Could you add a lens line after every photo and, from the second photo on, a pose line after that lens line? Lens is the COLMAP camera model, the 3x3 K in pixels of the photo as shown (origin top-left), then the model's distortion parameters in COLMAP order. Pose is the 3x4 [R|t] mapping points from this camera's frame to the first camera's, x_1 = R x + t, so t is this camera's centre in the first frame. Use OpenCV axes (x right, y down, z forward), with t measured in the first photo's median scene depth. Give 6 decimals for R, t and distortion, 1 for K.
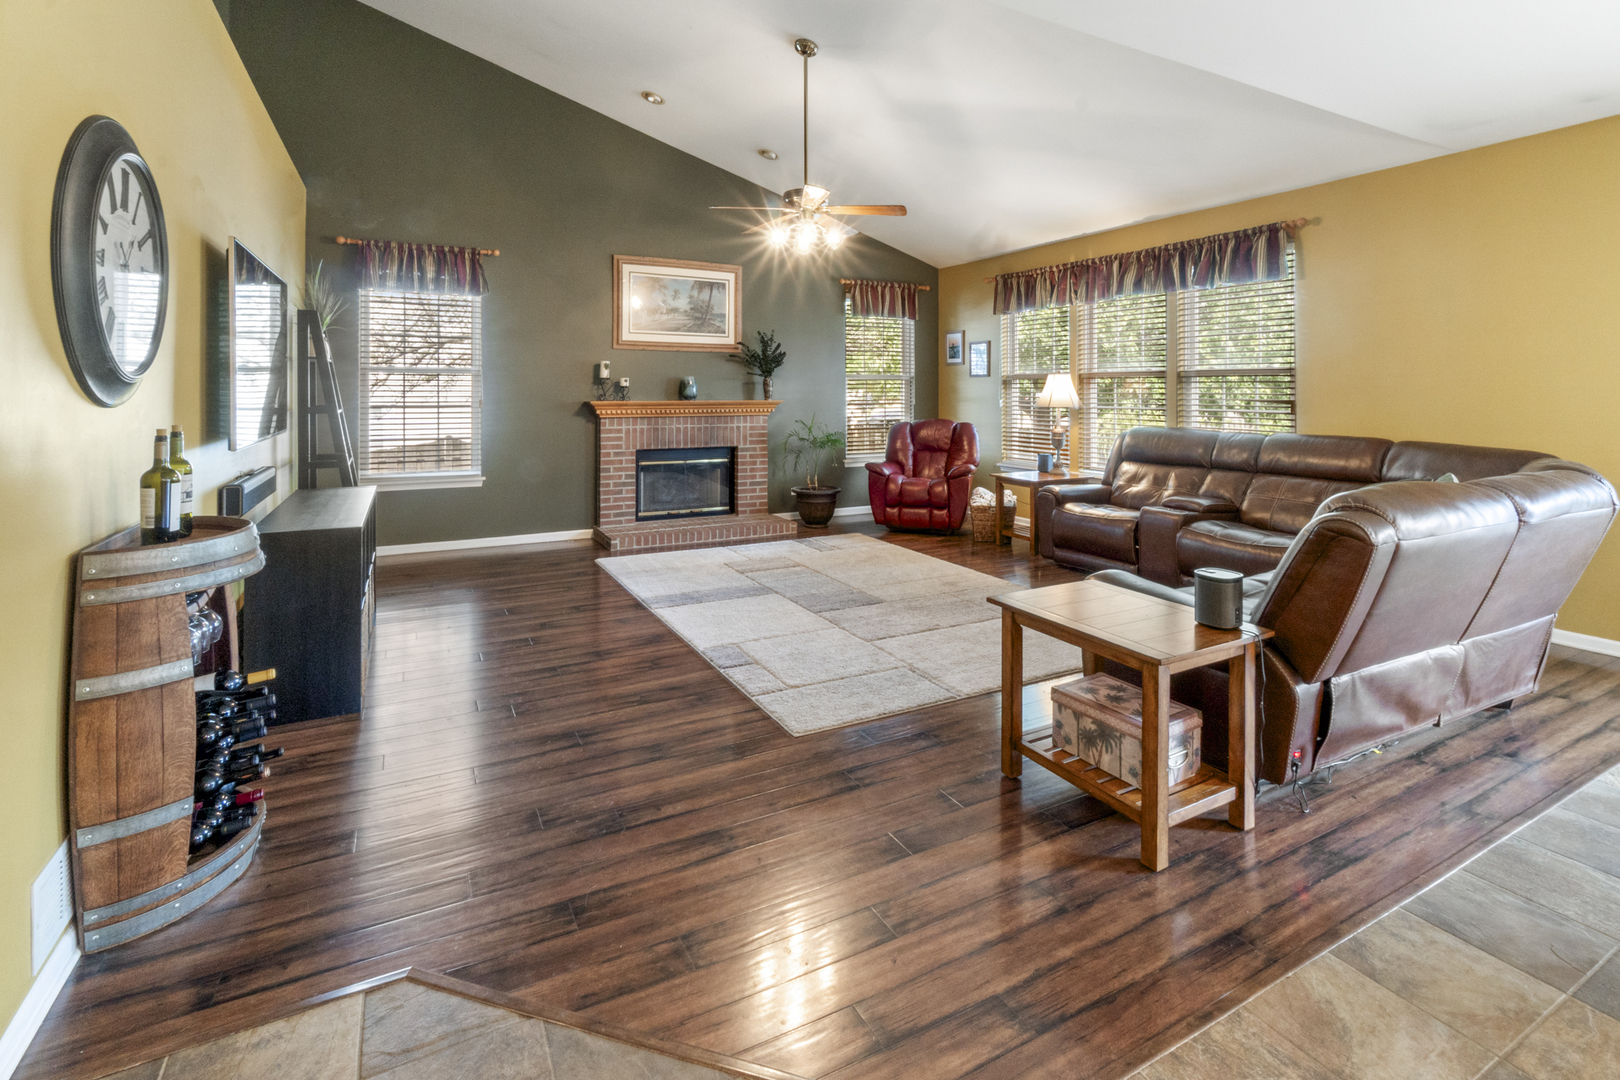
lens RADIAL K [[750.0, 0, 817.1], [0, 750.0, 406.8], [0, 0, 1]] dist [-0.007415, 0.000777]
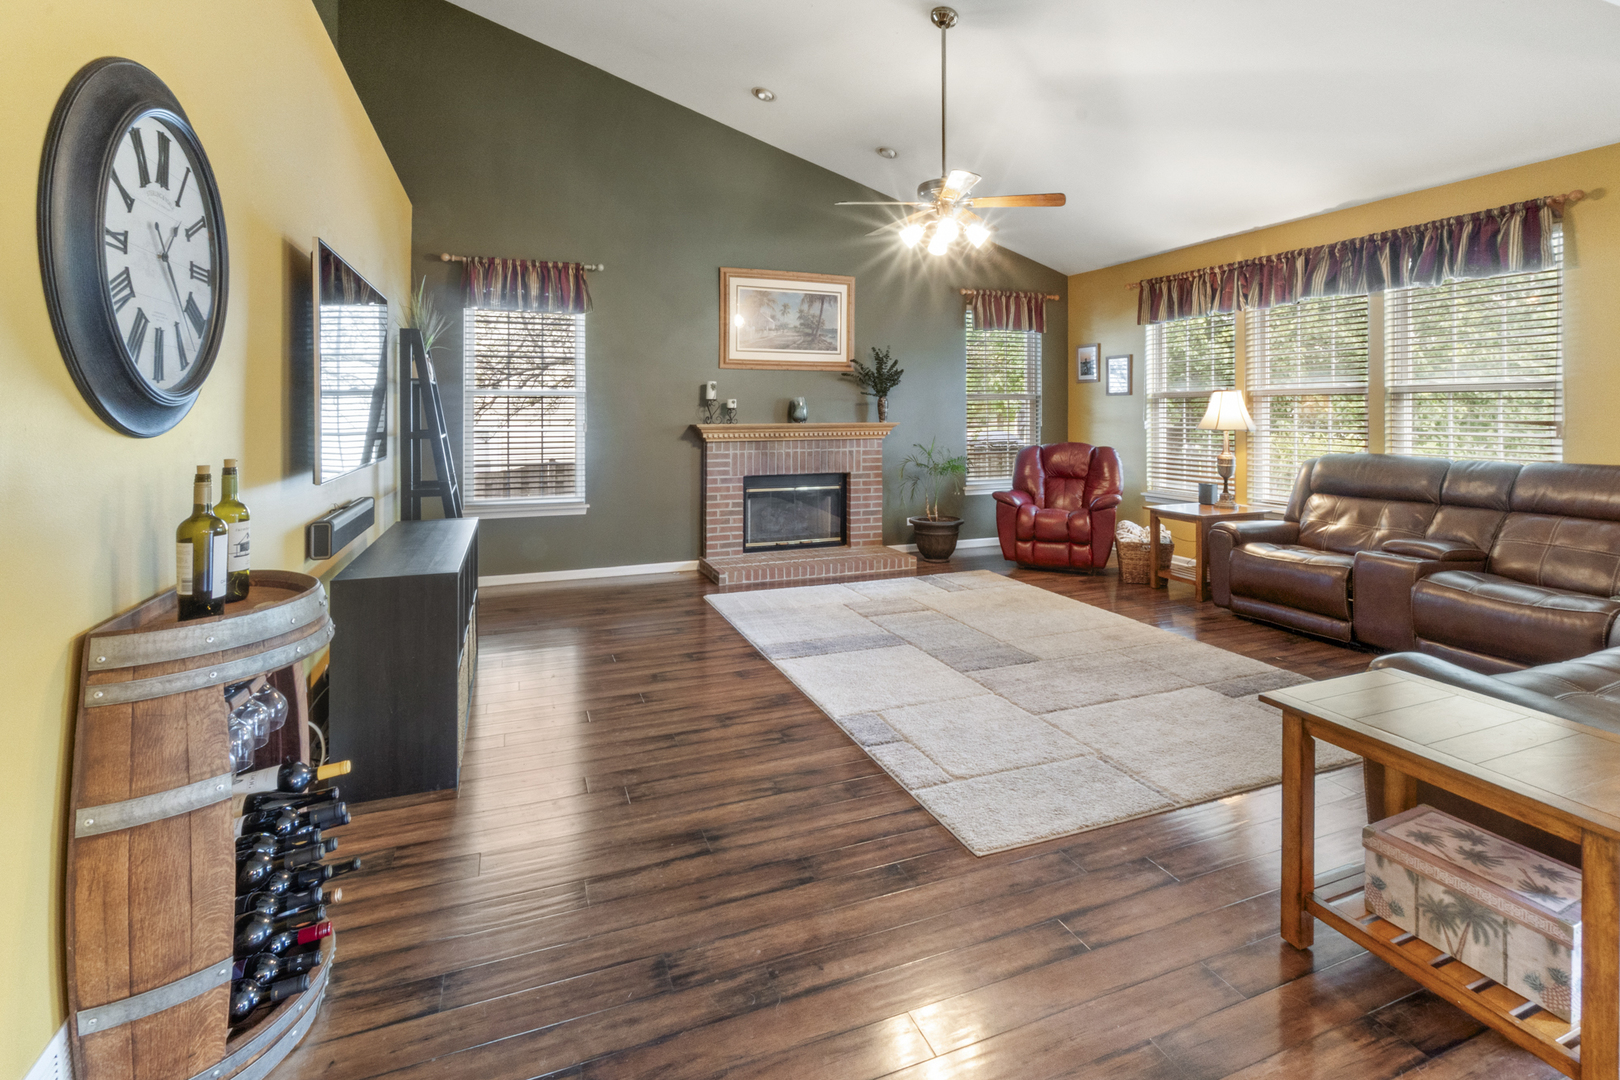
lens RADIAL K [[747.6, 0, 811.5], [0, 747.6, 423.1], [0, 0, 1]] dist [-0.001207, -0.000765]
pose [[0.992546, -0.003121, -0.121829, -0.052227], [0.002329, 0.999975, -0.006641, -0.002521], [0.121846, 0.006308, 0.992529, 0.101783]]
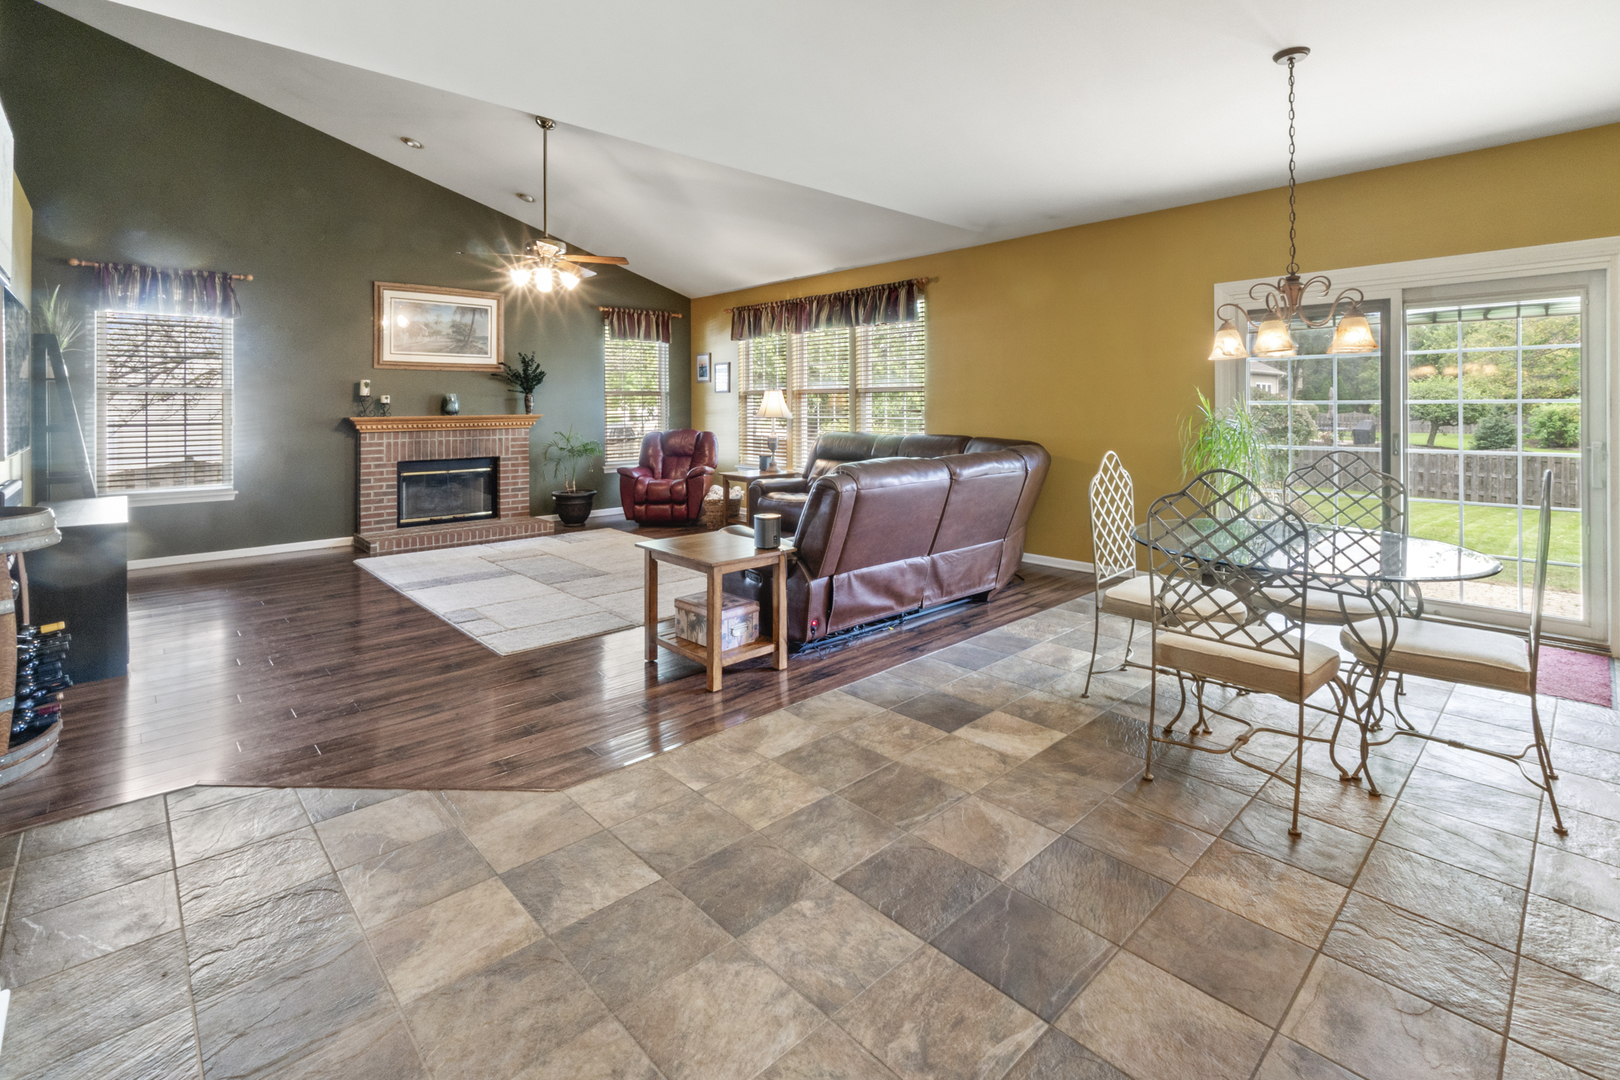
lens RADIAL K [[750.0, 0, 817.1], [0, 750.0, 406.8], [0, 0, 1]] dist [-0.007415, 0.000777]
pose [[0.968442, -0.009413, 0.249062, 0.093275], [0.013986, 0.999764, -0.016600, 0.005511], [-0.248847, 0.019560, 0.968345, -0.241718]]
